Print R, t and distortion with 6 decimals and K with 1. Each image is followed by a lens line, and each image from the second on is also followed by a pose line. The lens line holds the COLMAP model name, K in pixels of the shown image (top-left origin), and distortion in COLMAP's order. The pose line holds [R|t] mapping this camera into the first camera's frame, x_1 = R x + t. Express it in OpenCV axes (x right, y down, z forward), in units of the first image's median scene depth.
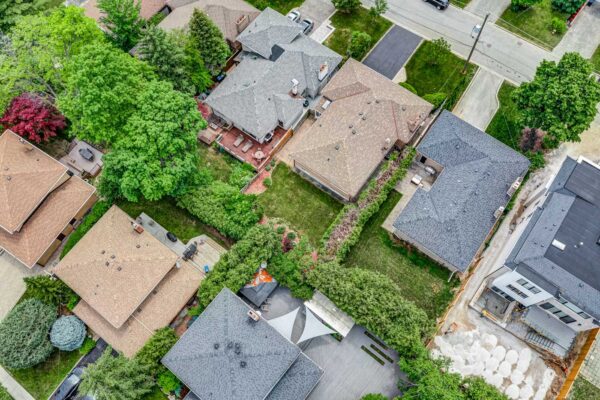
lens RADIAL K [[464.5, 0, 297.1], [0, 464.5, 200.7], [0, 0, 1]] dist [-0.025428, 0.005343]
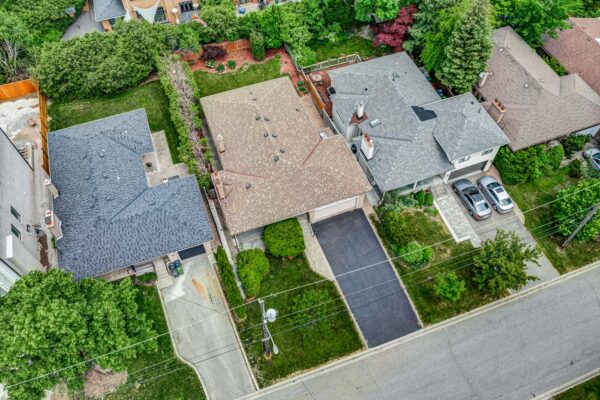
lens RADIAL K [[464.5, 0, 302.6], [0, 464.5, 196.3], [0, 0, 1]] dist [-0.025428, 0.005343]
pose [[-0.542052, 0.711029, -0.447903, 0.518972], [-0.774070, -0.215000, 0.595475, -0.691887], [0.327101, 0.669487, 0.666928, 0.591585]]
